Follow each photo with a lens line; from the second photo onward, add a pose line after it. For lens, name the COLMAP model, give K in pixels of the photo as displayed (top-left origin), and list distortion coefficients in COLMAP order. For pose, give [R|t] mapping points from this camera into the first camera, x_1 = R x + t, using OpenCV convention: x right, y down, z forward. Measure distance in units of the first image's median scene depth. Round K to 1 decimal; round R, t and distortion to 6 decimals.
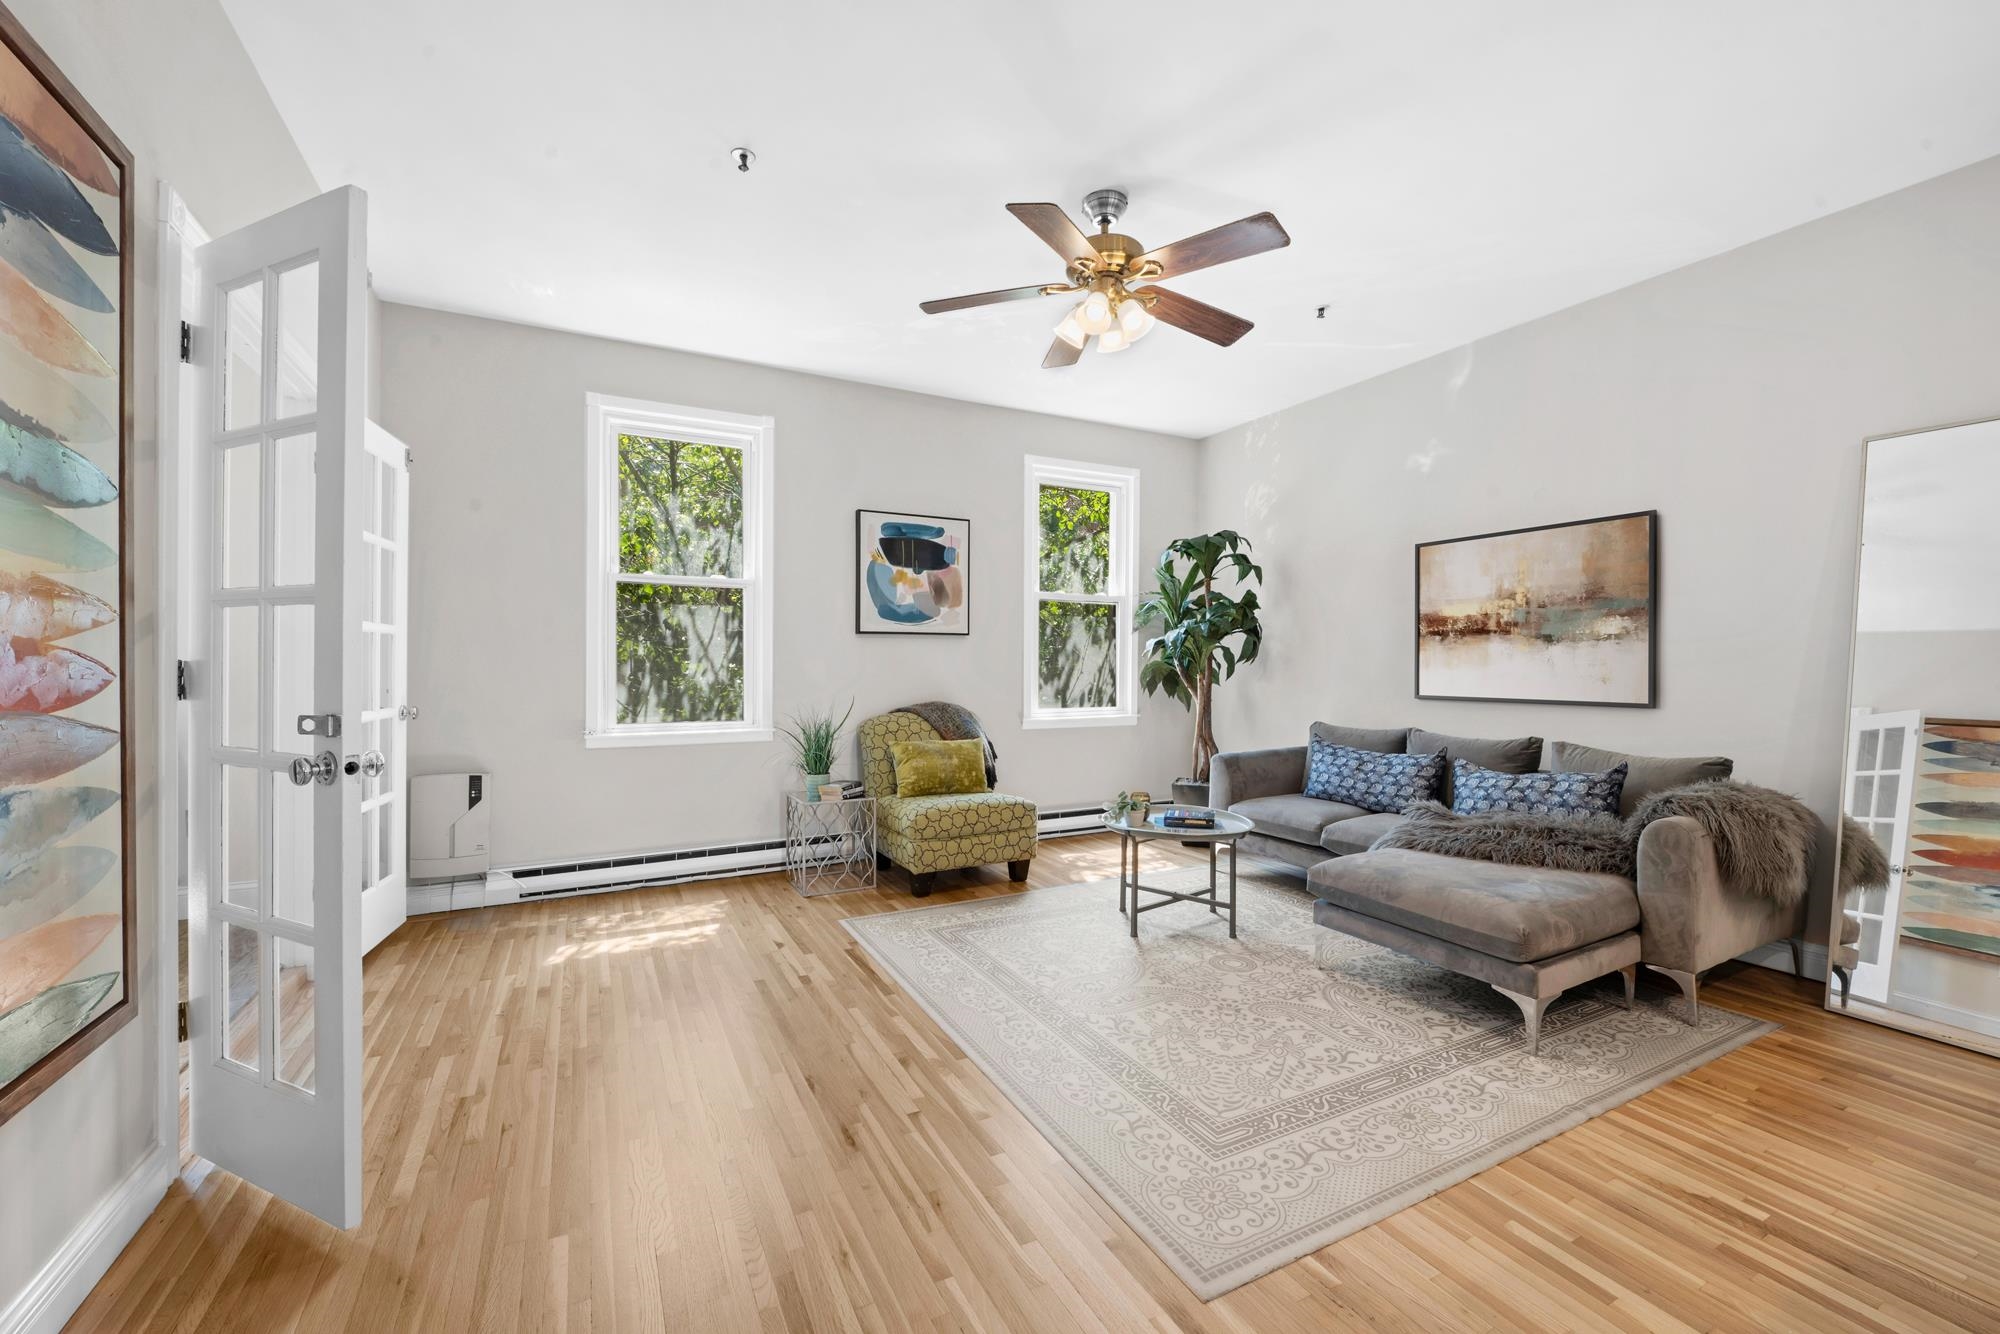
lens RADIAL K [[808.2, 0, 994.0], [0, 808.2, 667.9], [0, 0, 1]] dist [-0.005596, -0.001365]
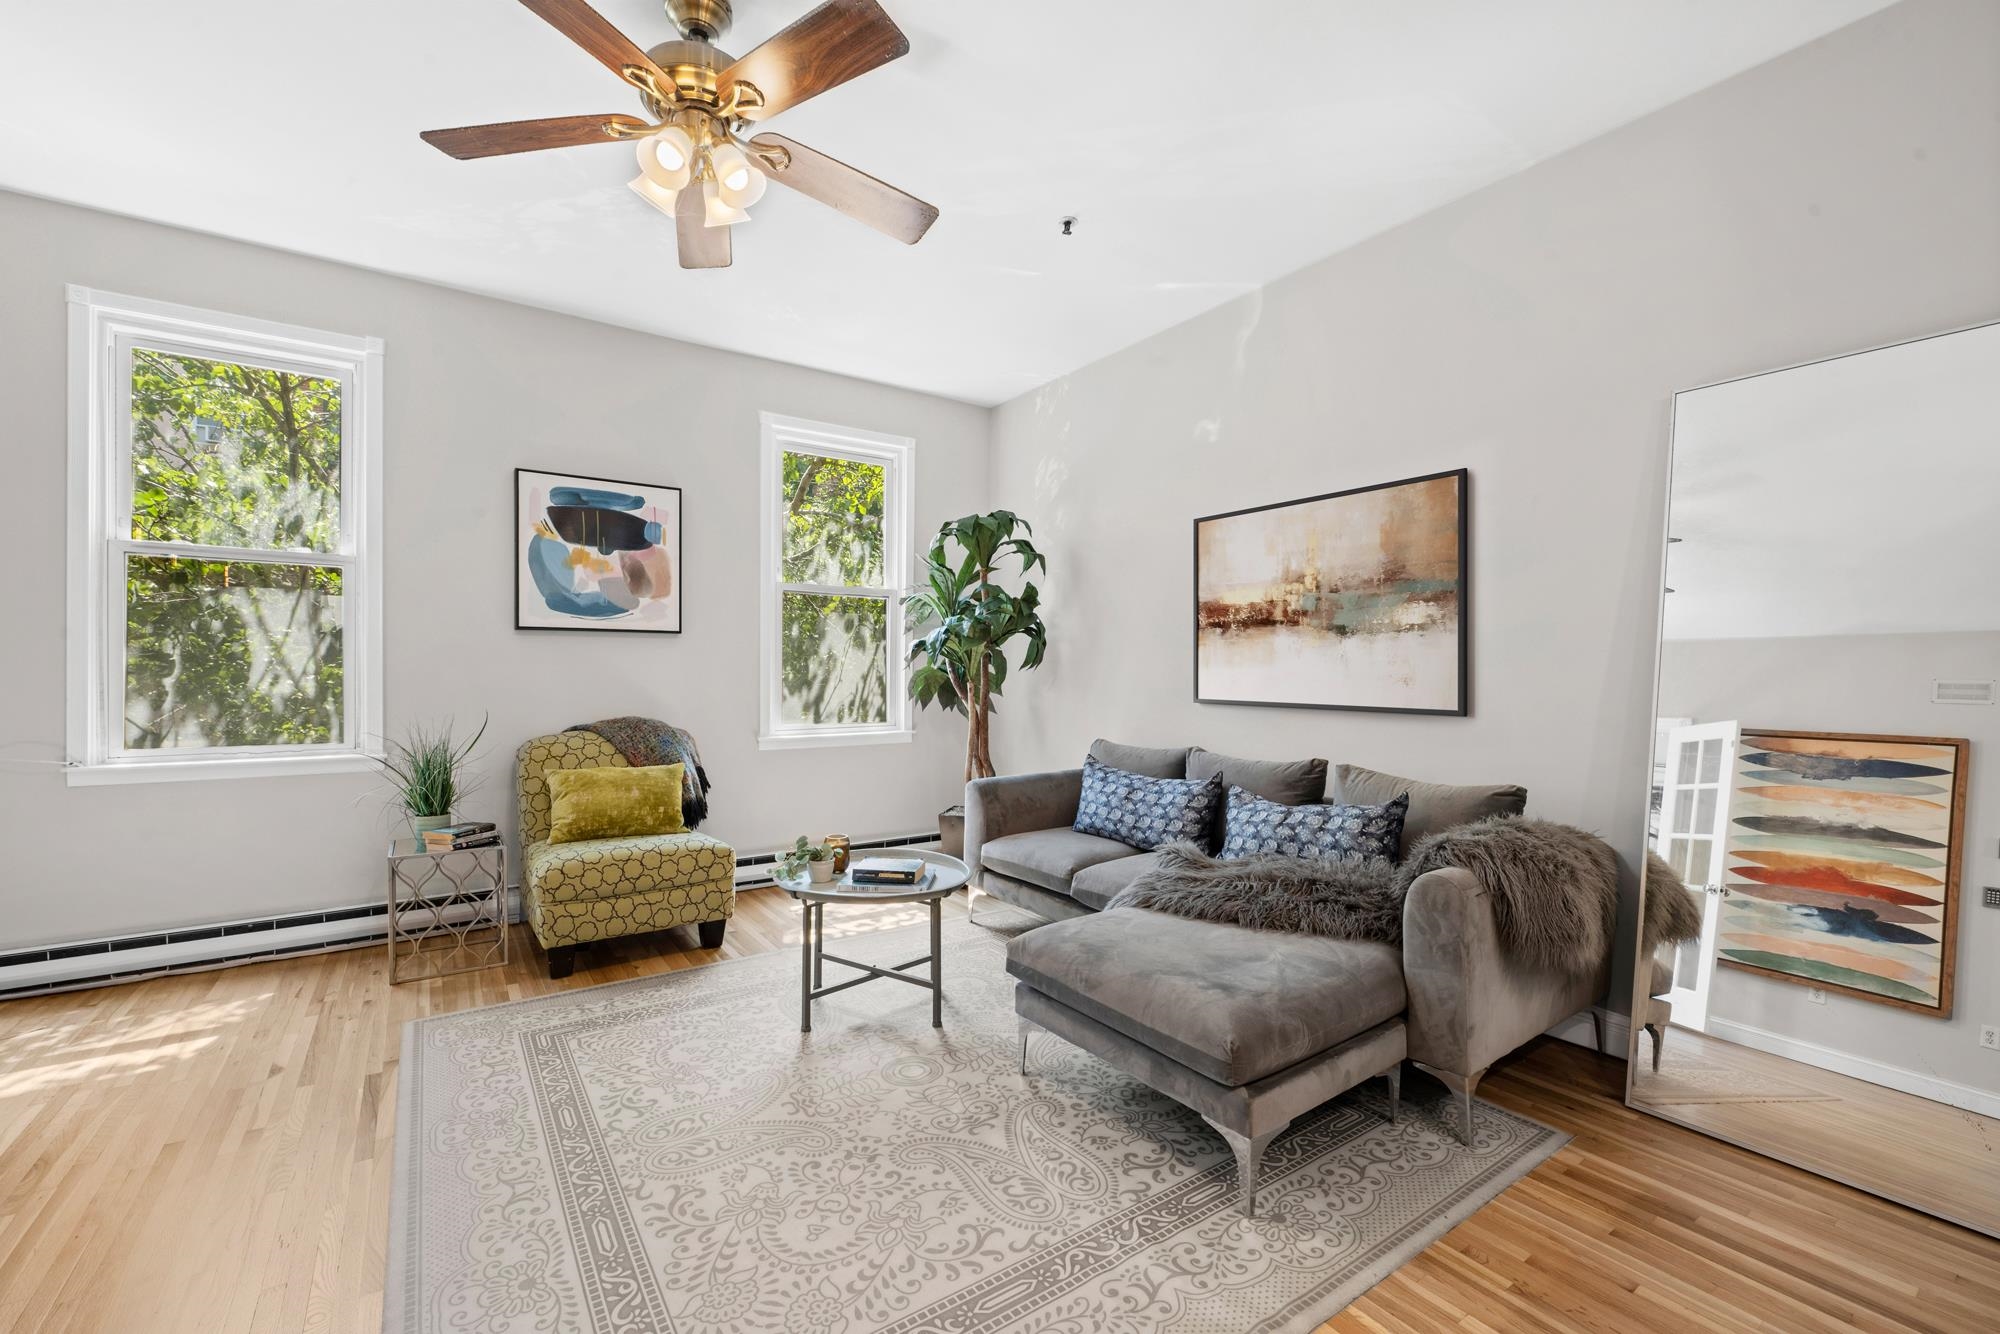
lens RADIAL K [[840.7, 0, 989.9], [0, 840.7, 679.5], [0, 0, 1]] dist [-0.011032, -0.001368]
pose [[0.992111, -0.000530, 0.125364, 0.207381], [0.000295, 0.999998, 0.001891, 0.004499], [-0.125365, -0.001840, 0.992109, 0.176113]]
